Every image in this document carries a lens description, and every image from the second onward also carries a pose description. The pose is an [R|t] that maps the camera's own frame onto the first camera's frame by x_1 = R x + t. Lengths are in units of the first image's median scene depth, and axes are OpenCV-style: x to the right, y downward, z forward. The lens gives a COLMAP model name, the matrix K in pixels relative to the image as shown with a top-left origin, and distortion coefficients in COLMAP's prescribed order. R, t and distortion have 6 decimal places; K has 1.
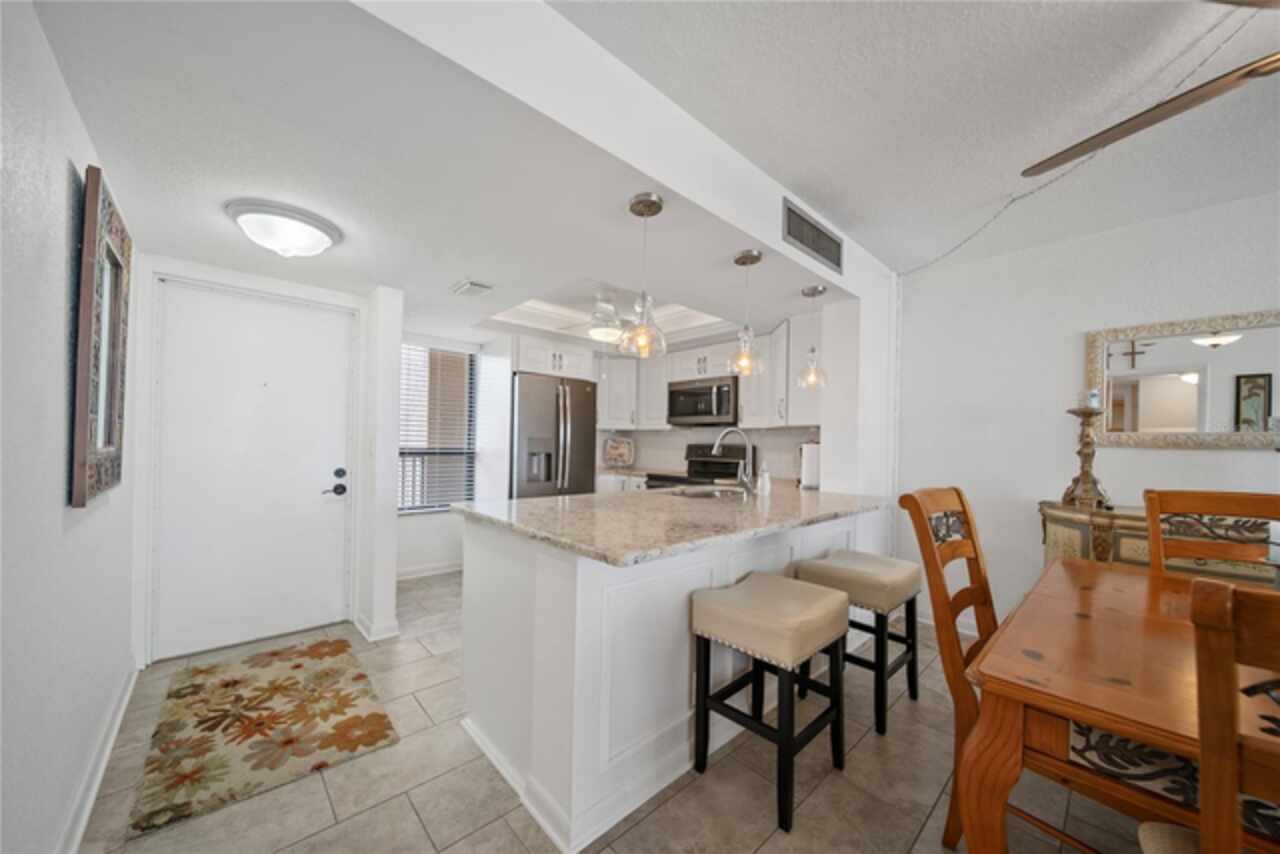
lens RADIAL K [[447.7, 0, 632.5], [0, 447.7, 433.2], [0, 0, 1]] dist [-0.001719, -0.000111]
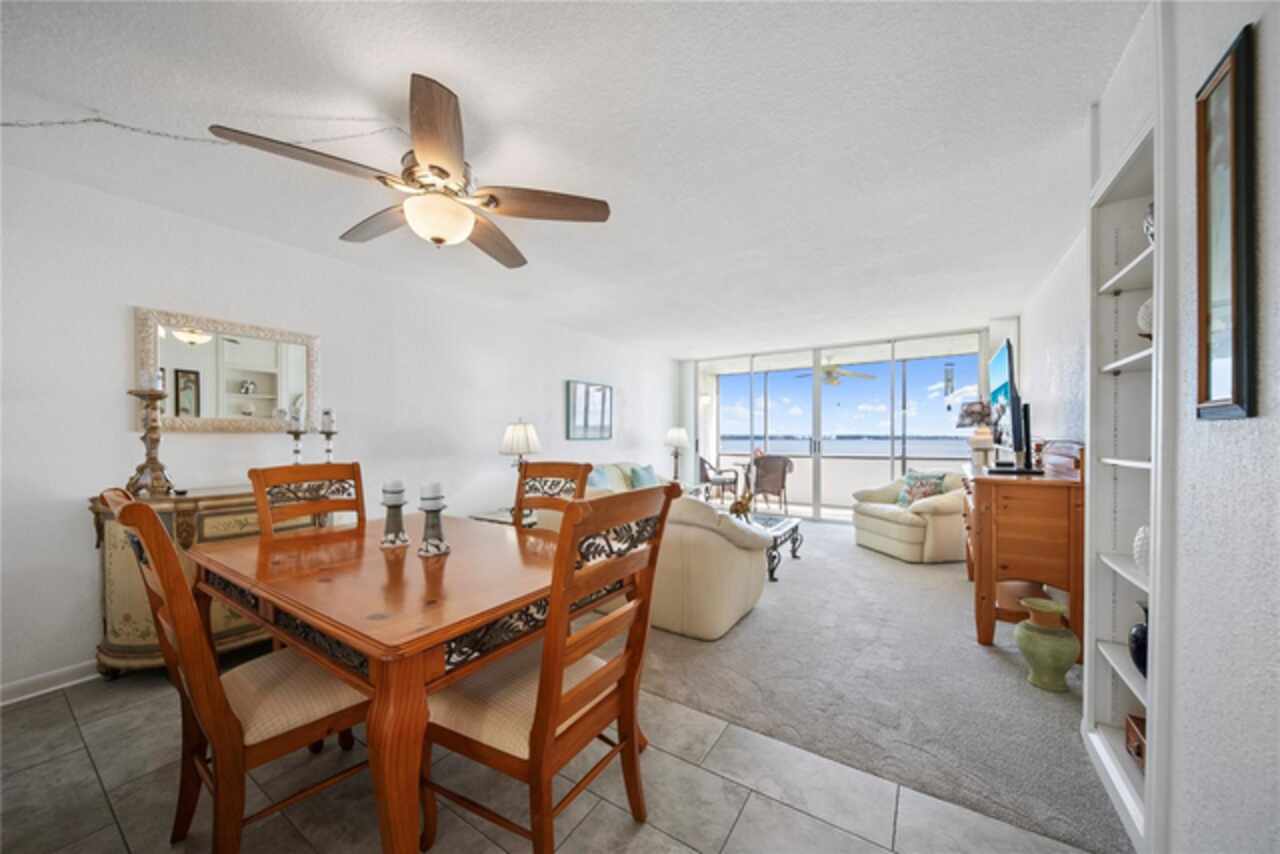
lens RADIAL K [[447.7, 0, 627.1], [0, 447.7, 432.9], [0, 0, 1]] dist [-0.001719, -0.000111]
pose [[-0.220452, -0.014176, 0.975295, -0.120736], [-0.019463, 0.999759, 0.010132, 0.004166], [-0.975204, -0.016749, -0.220675, 0.238797]]
